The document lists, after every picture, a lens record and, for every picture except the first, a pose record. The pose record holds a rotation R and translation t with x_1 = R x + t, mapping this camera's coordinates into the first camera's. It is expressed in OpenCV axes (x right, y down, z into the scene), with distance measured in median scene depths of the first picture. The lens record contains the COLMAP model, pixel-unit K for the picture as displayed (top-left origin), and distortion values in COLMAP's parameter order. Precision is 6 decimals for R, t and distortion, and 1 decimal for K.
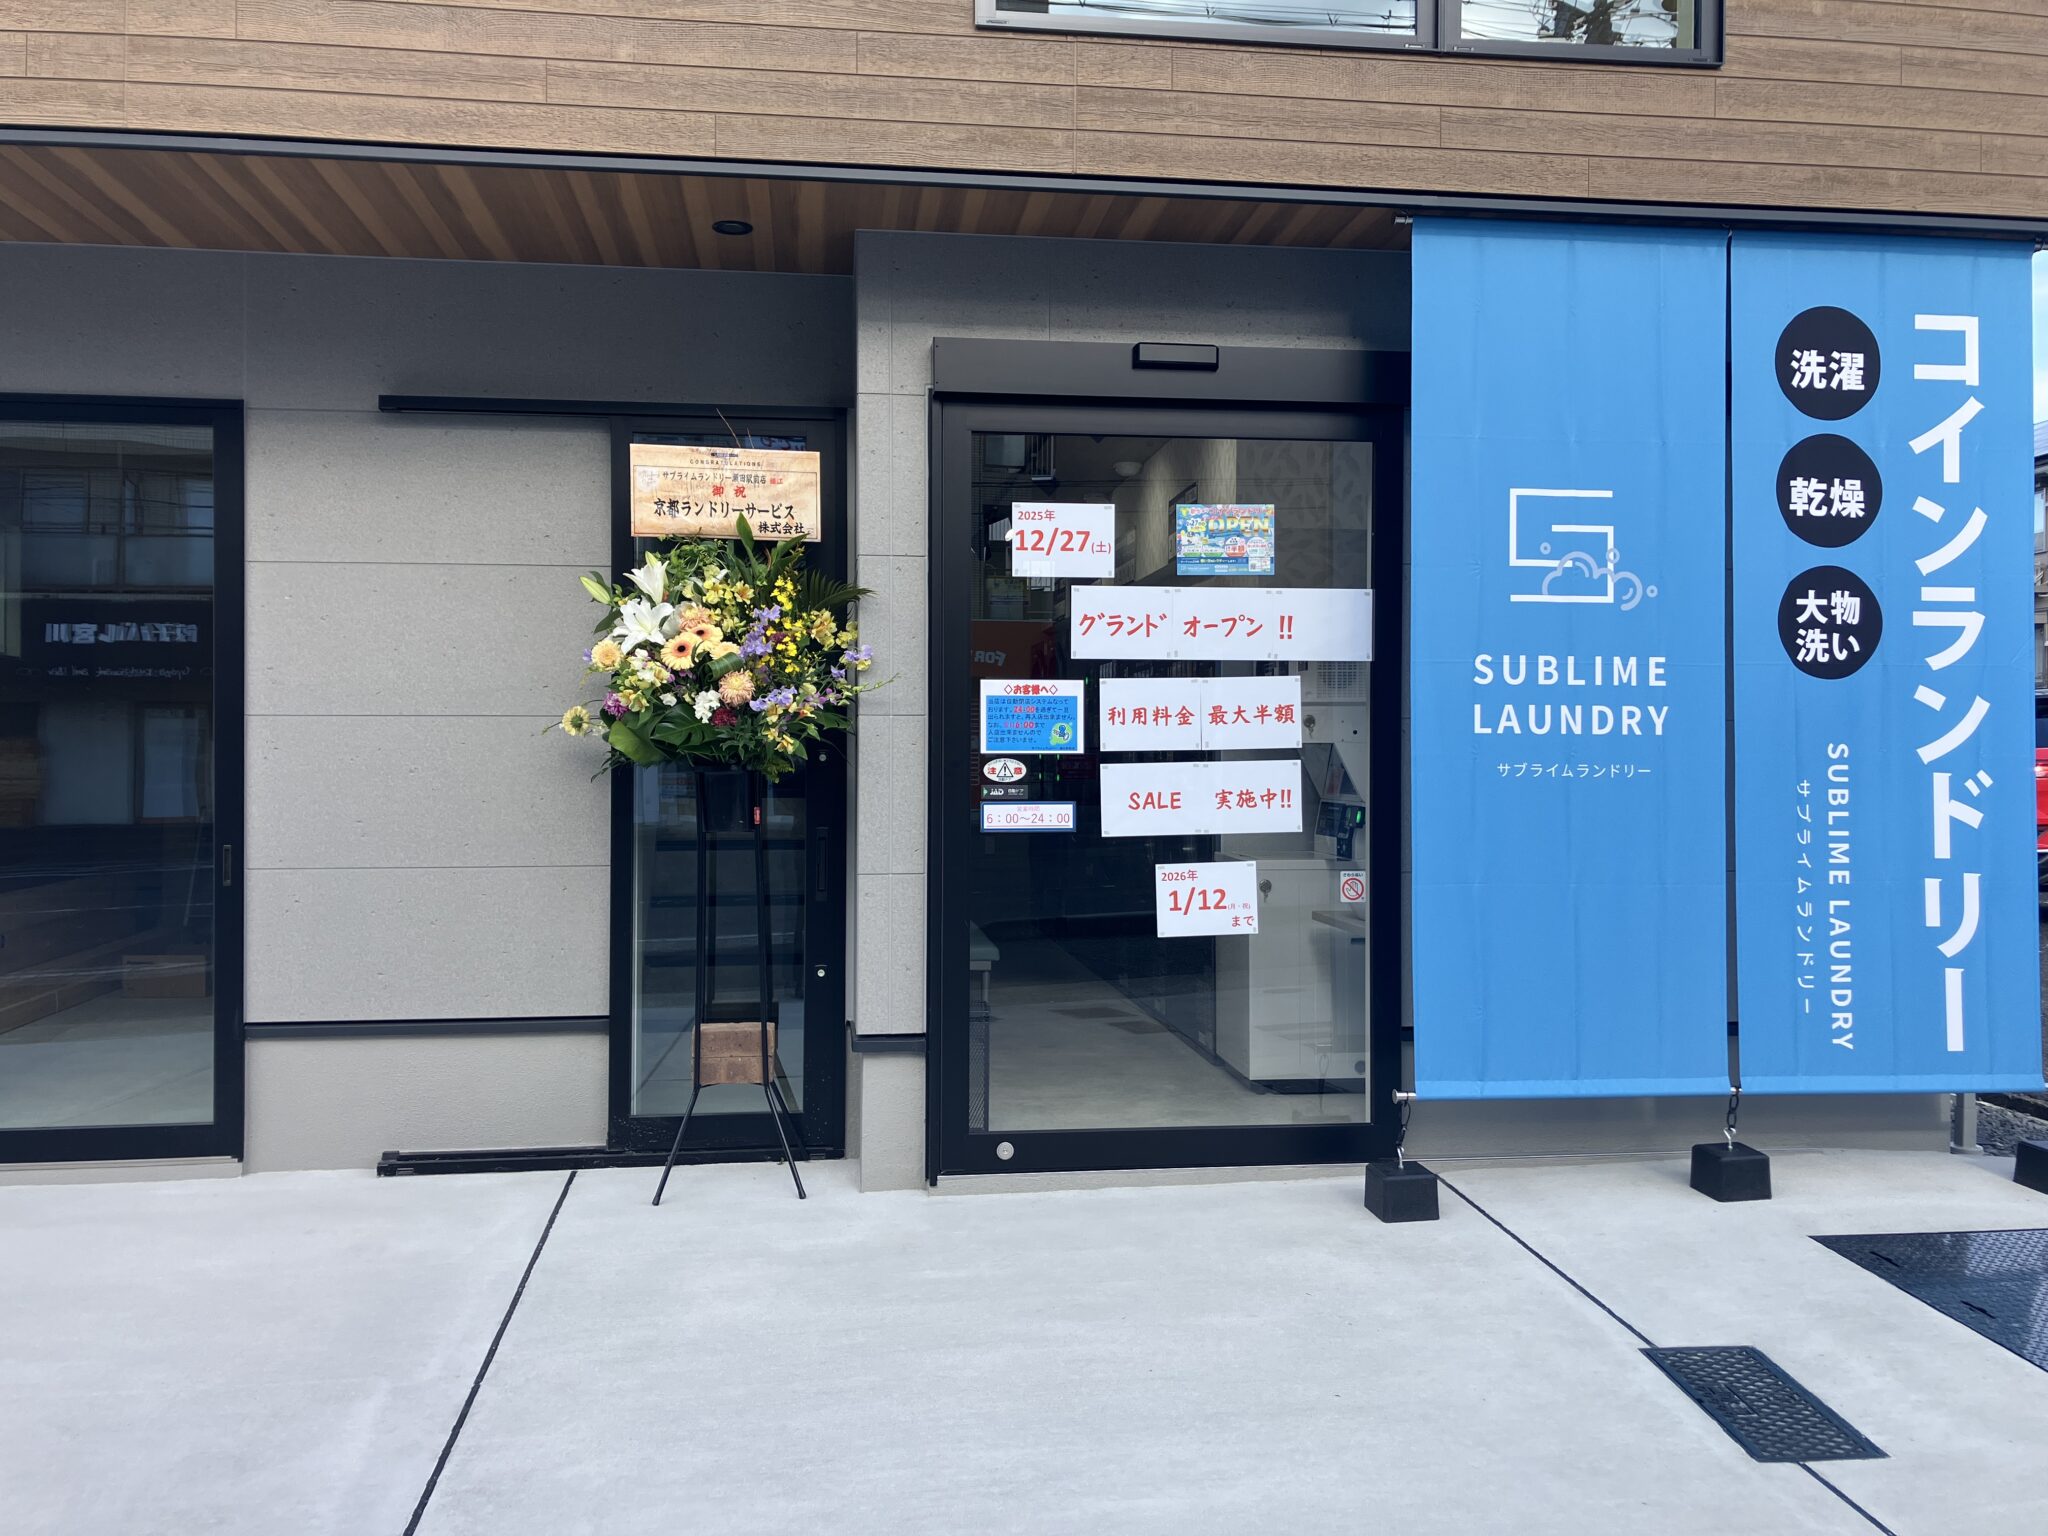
lens RADIAL K [[1665.4, 0, 1025.1], [0, 1665.4, 763.8], [0, 0, 1]] dist [0.047903, -0.072444]
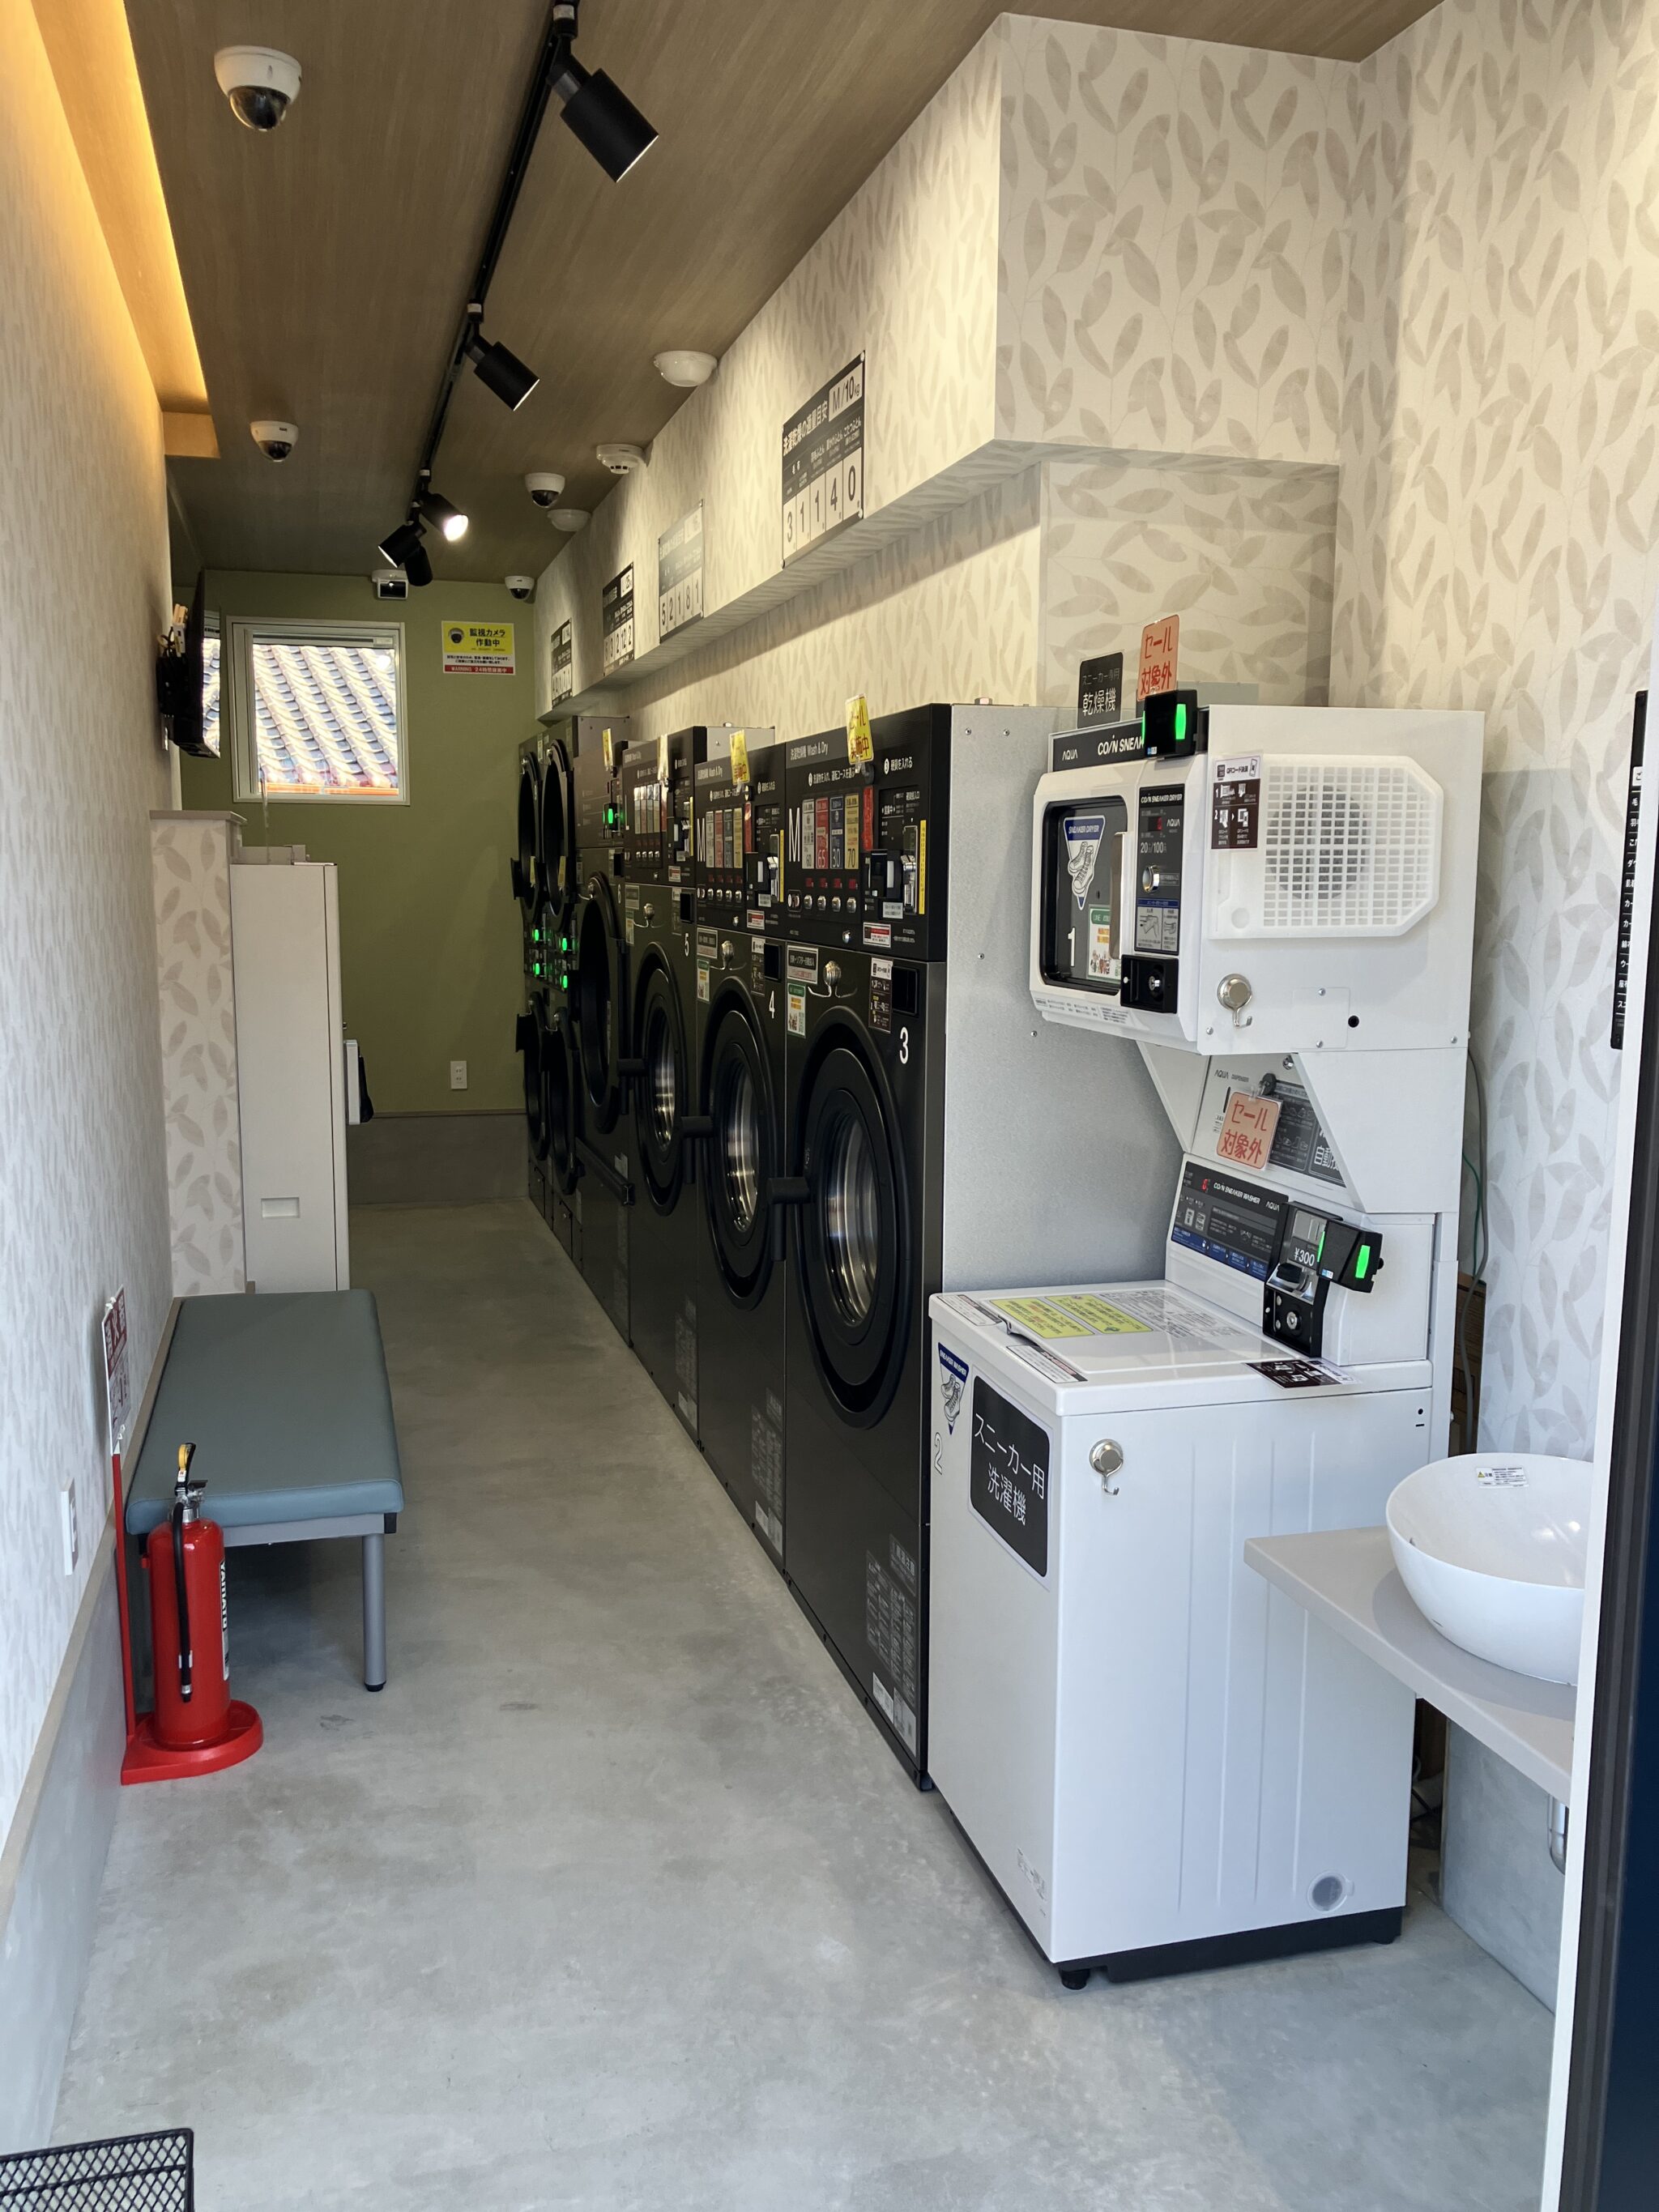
lens RADIAL K [[1798.8, 0, 825.6], [0, 1798.8, 1101.7], [0, 0, 1]] dist [0.047903, -0.072444]
pose [[0.988992, -0.015613, 0.147146, 0.026824], [-0.004274, 0.990989, 0.133875, -0.048554], [-0.147911, -0.133030, 0.980013, 0.583638]]
